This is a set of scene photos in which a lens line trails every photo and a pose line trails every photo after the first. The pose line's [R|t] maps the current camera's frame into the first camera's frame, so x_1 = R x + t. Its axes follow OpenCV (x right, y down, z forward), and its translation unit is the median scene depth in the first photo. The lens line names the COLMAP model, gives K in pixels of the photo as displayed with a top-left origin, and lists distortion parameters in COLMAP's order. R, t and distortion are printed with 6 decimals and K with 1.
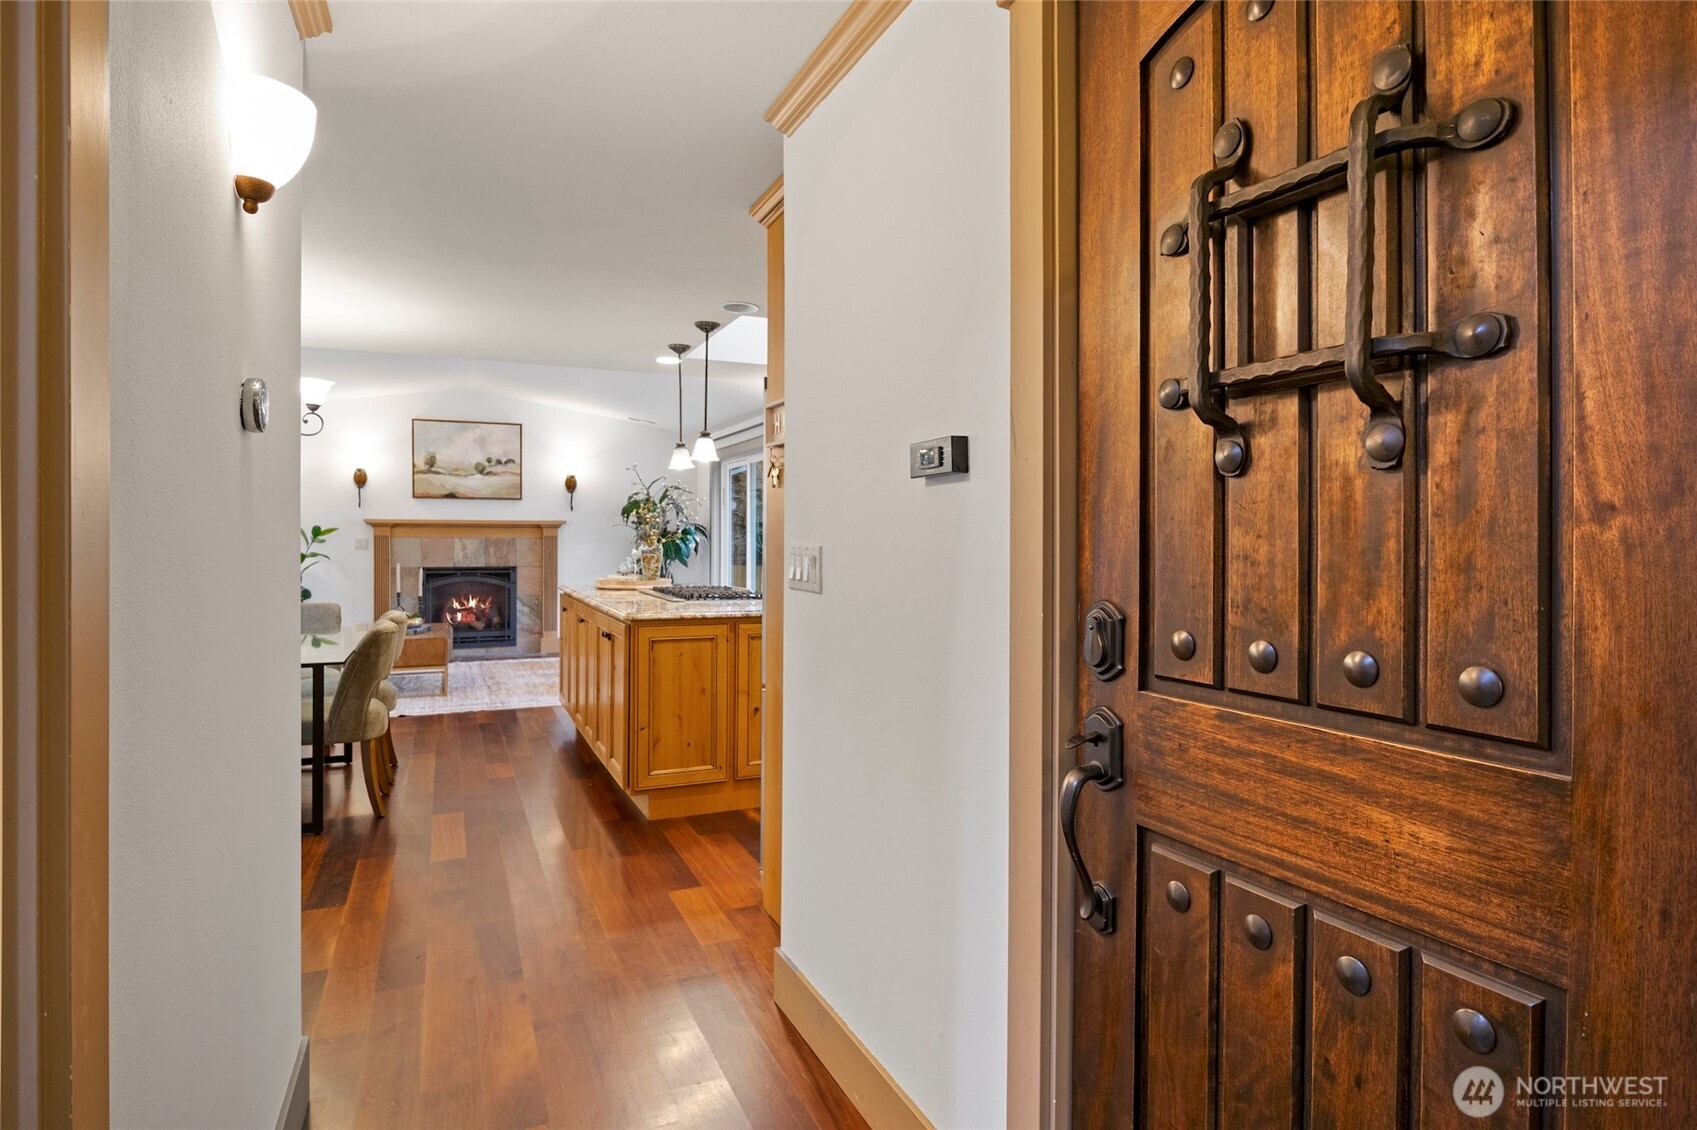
lens RADIAL K [[897.4, 0, 820.9], [0, 897.4, 540.6], [0, 0, 1]] dist [-0.019662, 0.008630]
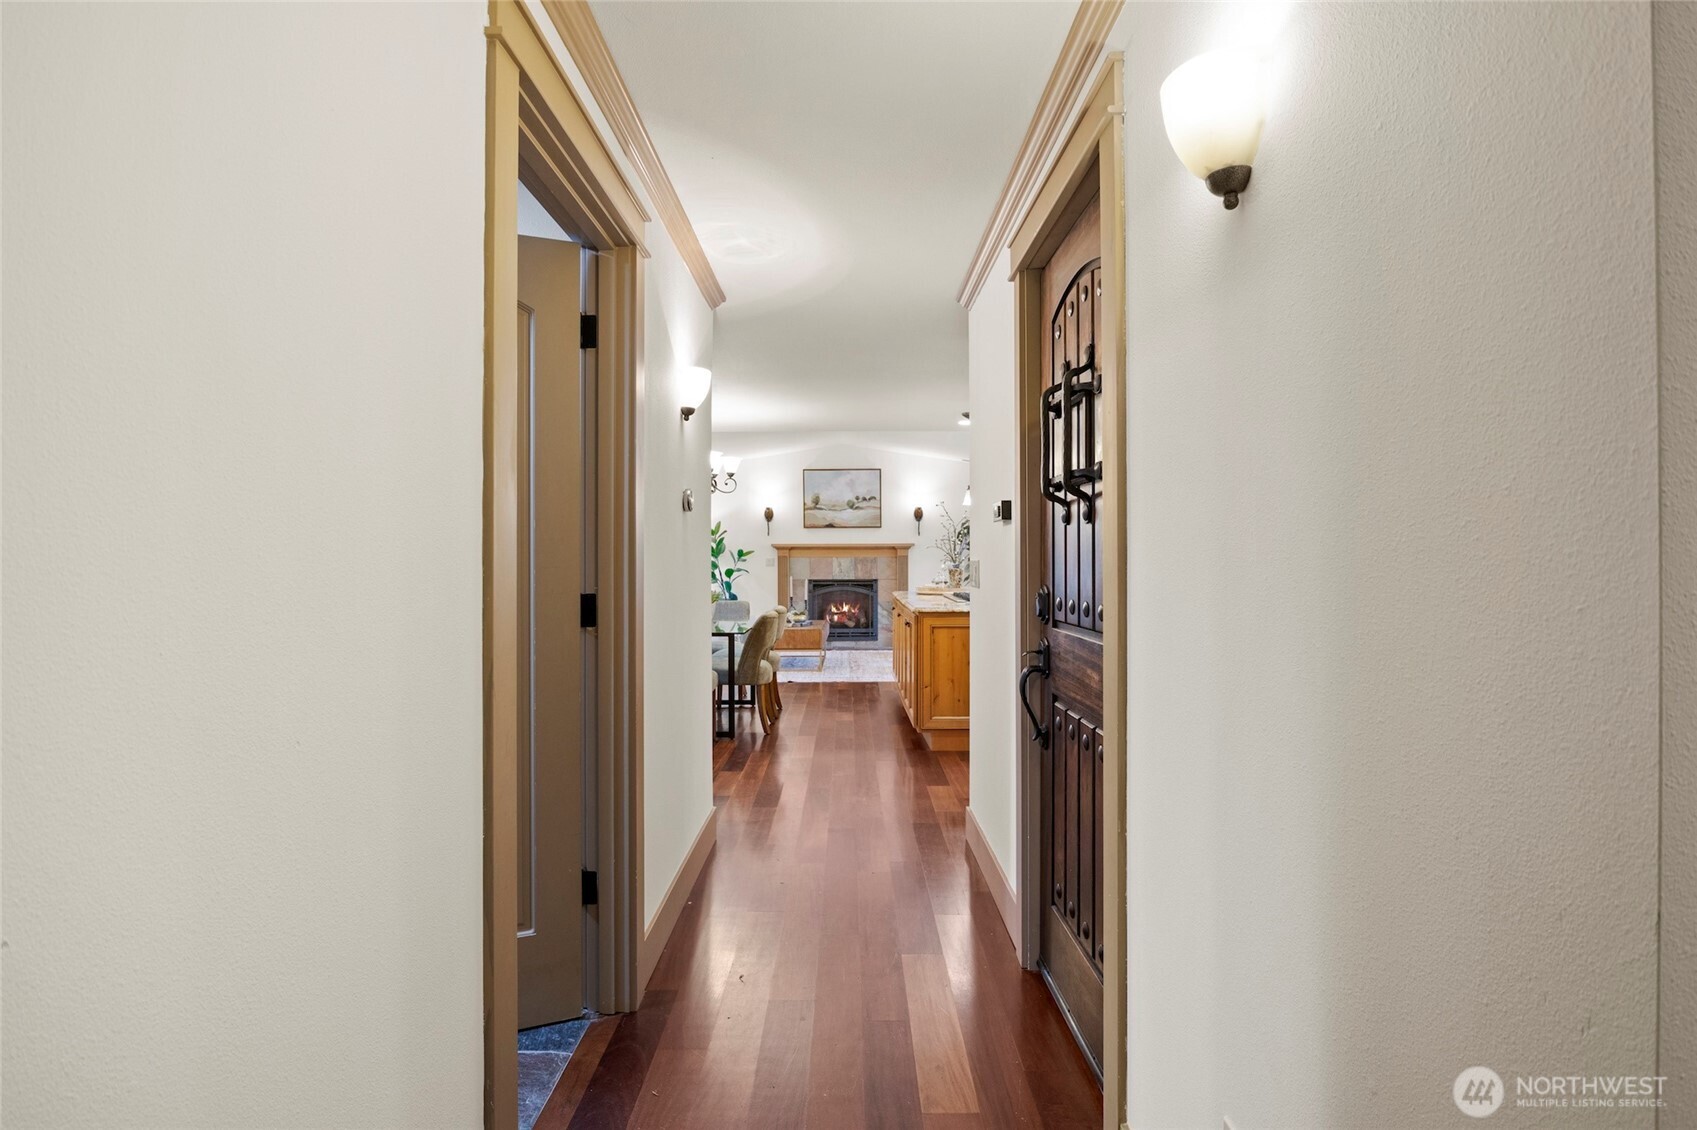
lens RADIAL K [[874.3, 0, 846.3], [0, 874.3, 565.7], [0, 0, 1]] dist [-0.007149, -0.000194]
pose [[0.916794, -0.000972, -0.399359, 0.130246], [0.003401, 0.999980, 0.005373, 0.002288], [0.399346, -0.006284, 0.916779, -0.185465]]
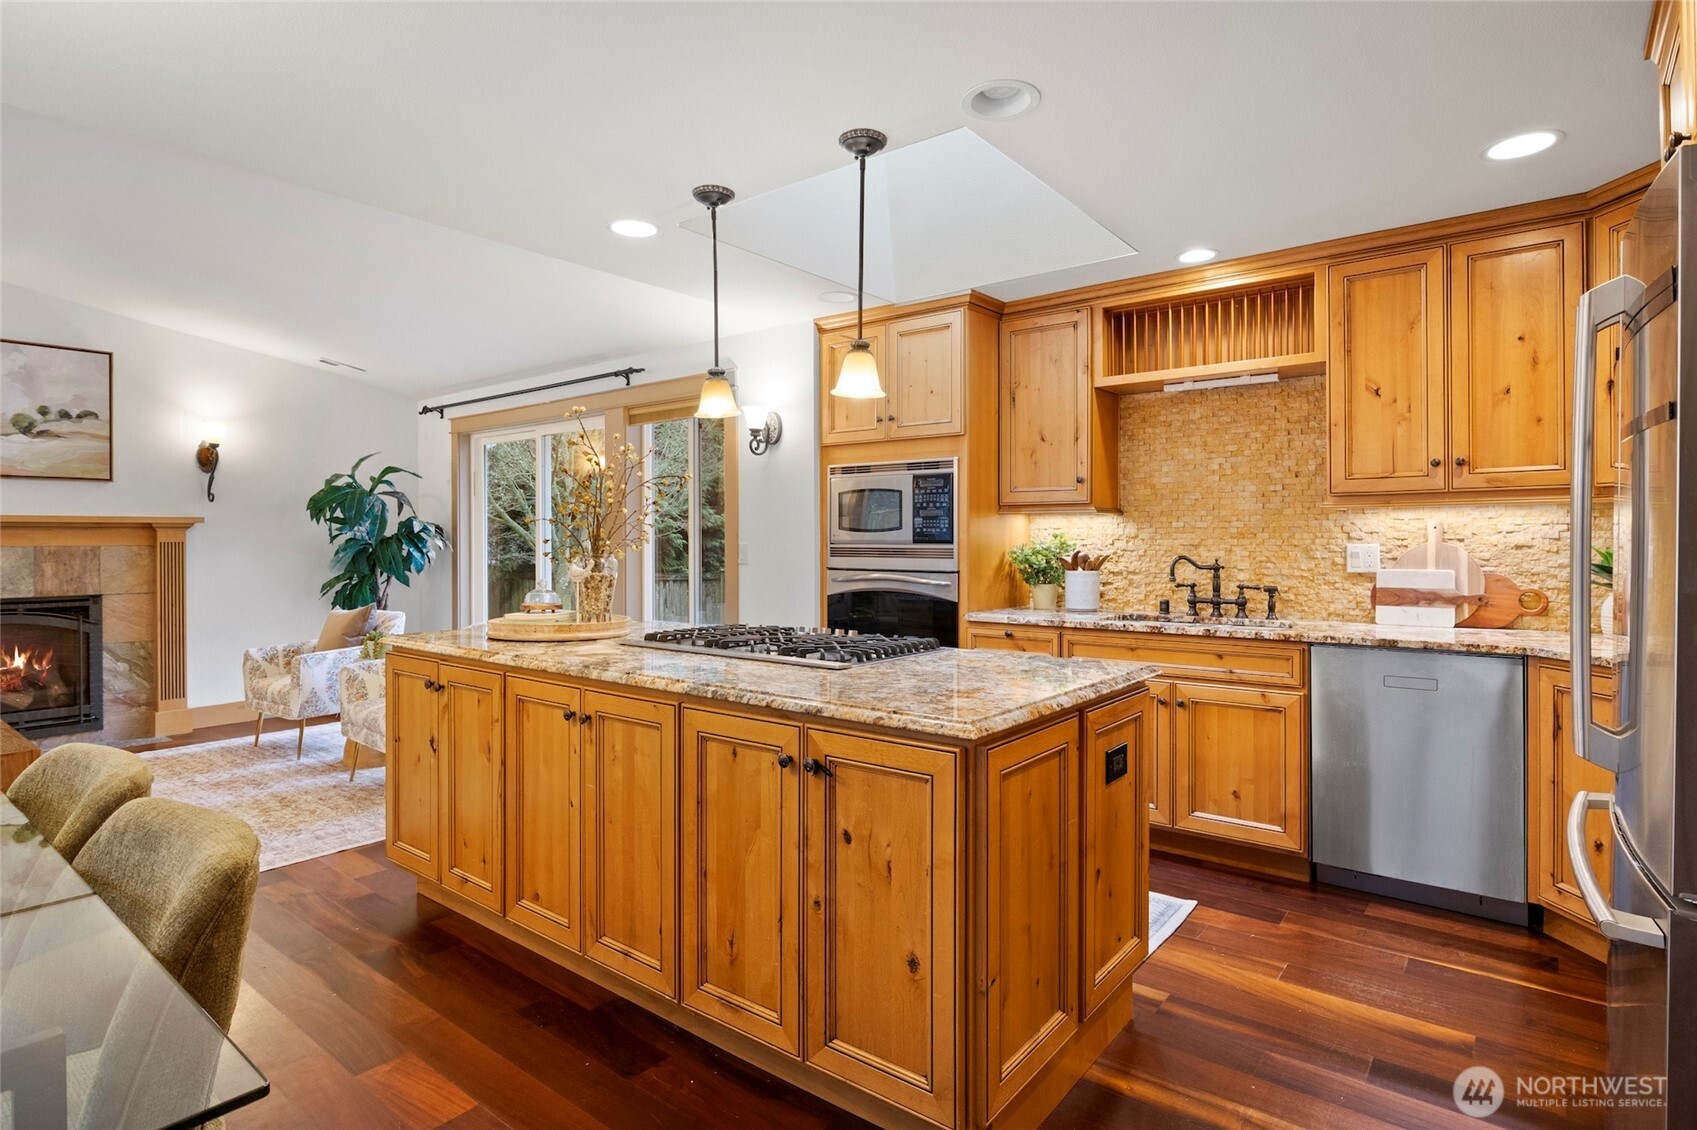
lens RADIAL K [[897.4, 0, 854.9], [0, 897.4, 543.4], [0, 0, 1]] dist [-0.019662, 0.008630]
pose [[0.881600, -0.007169, 0.471943, -0.190301], [0.007960, 0.999968, 0.000322, -0.001280], [-0.471931, 0.003473, 0.881629, 0.267926]]
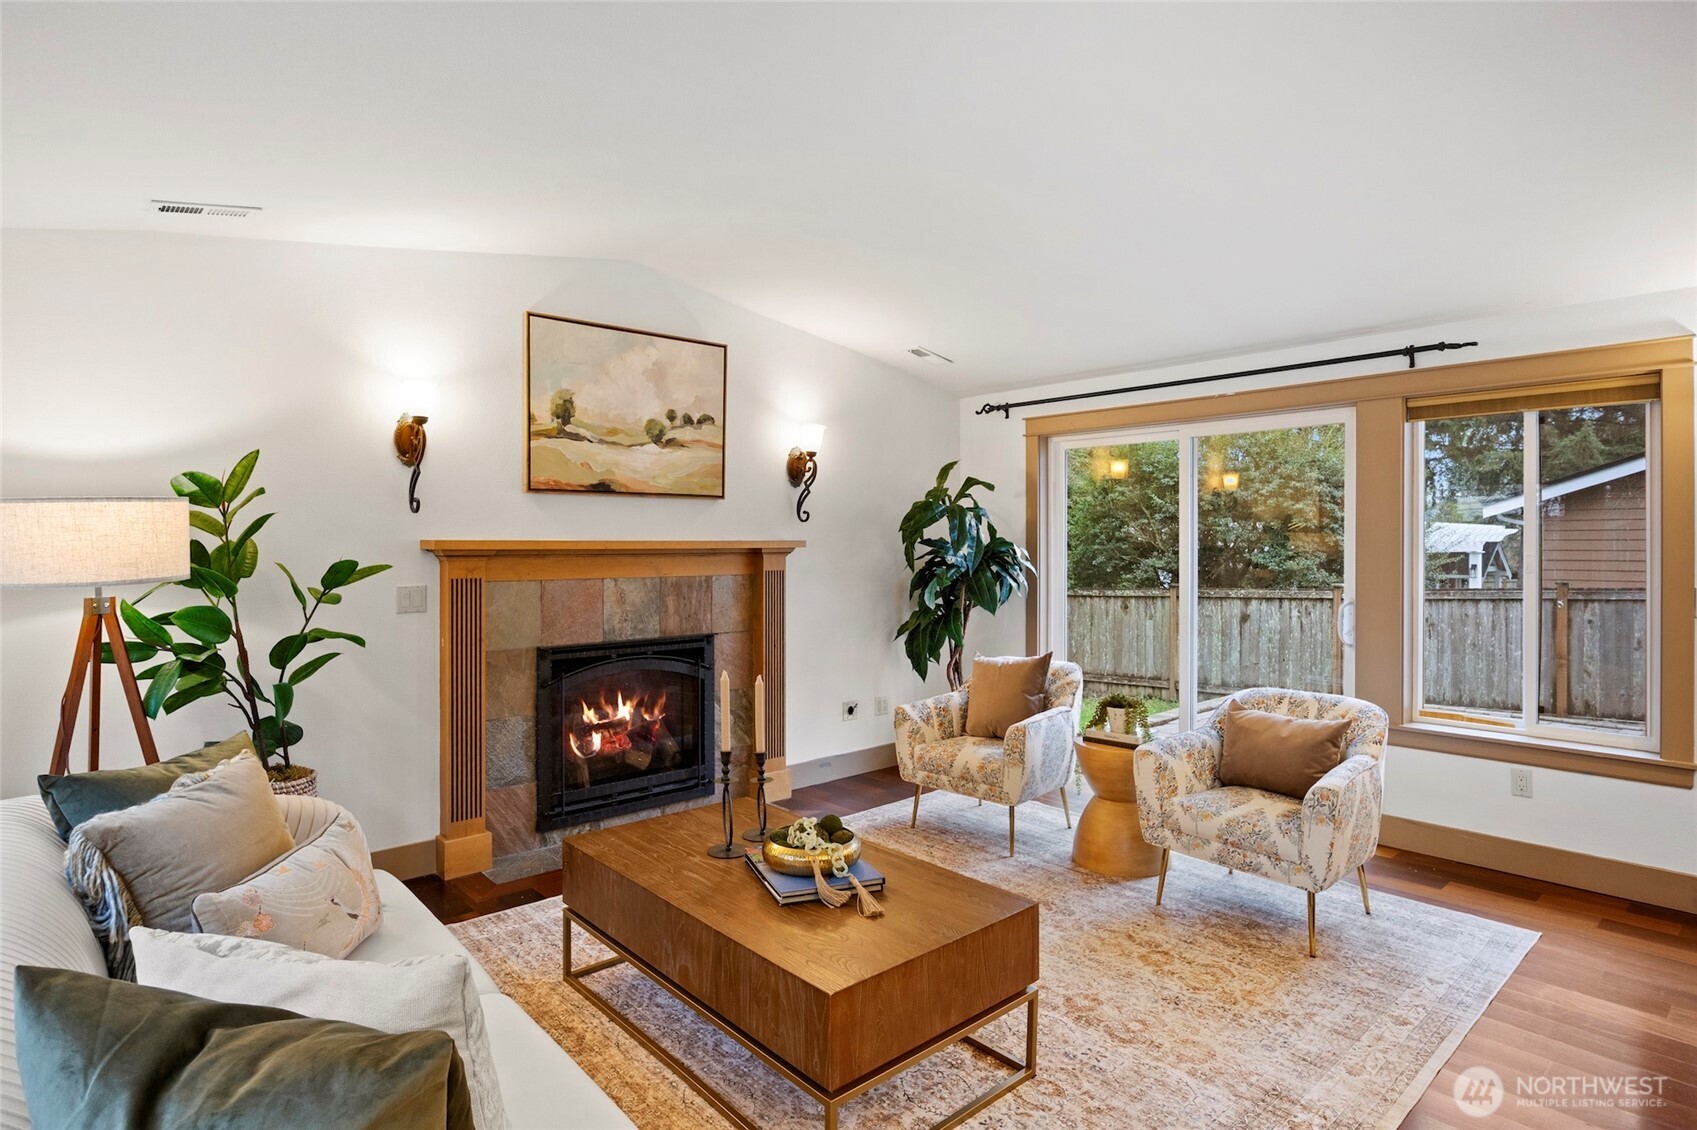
lens RADIAL K [[897.4, 0, 844.0], [0, 897.4, 548.8], [0, 0, 1]] dist [-0.019662, 0.008630]
pose [[0.948384, -0.005387, 0.317079, -0.454818], [0.004274, 0.999982, 0.004207, -0.021048], [-0.317096, -0.002635, 0.948390, 0.539731]]
